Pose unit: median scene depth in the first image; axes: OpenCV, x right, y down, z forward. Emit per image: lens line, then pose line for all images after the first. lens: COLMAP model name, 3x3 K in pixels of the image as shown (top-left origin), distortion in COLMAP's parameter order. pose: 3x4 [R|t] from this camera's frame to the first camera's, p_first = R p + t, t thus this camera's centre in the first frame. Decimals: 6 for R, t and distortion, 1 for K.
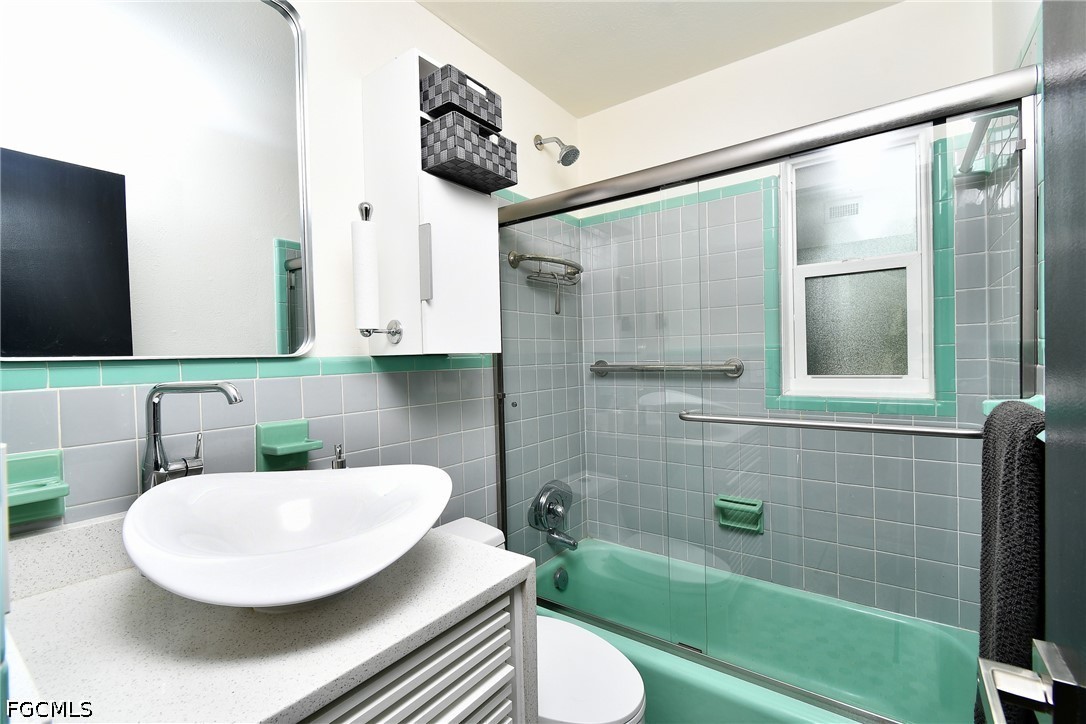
lens RADIAL K [[475.7, 0, 543.0], [0, 475.7, 362.0], [0, 0, 1]] dist [0.000451, -0.000030]
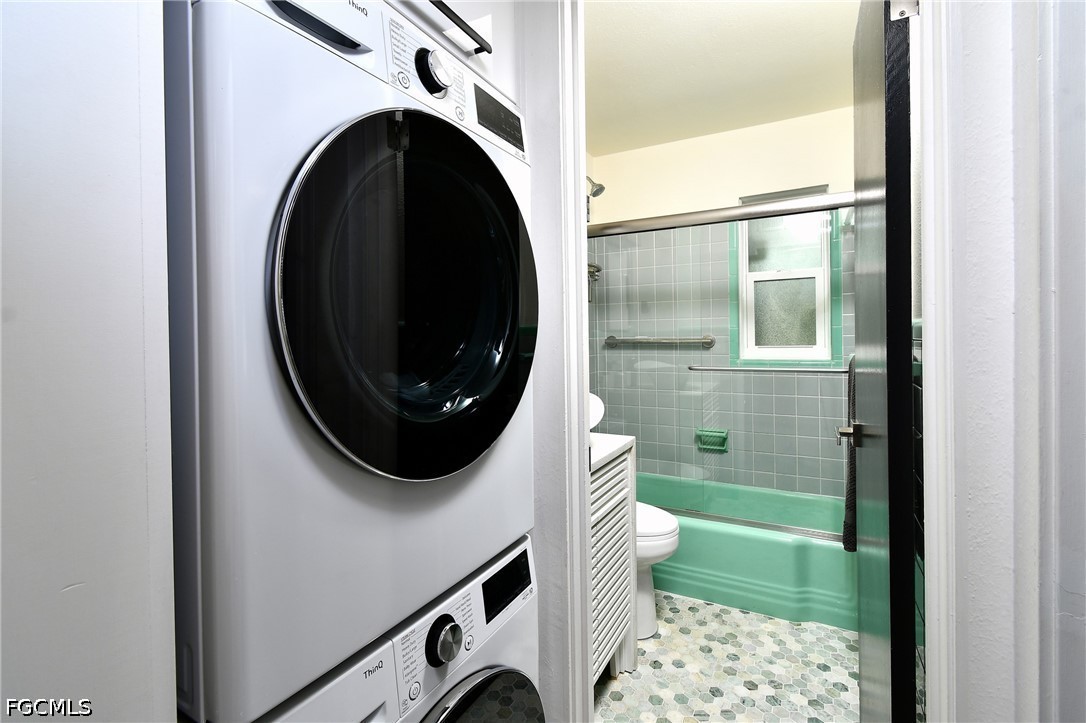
lens RADIAL K [[482.9, 0, 543.0], [0, 482.9, 338.4], [0, 0, 1]] dist [0.000551, 0.000013]
pose [[0.991400, 0.004951, 0.130774, -0.310860], [-0.004286, 0.999976, -0.005367, 0.015562], [-0.130798, 0.004761, 0.991398, -0.427769]]
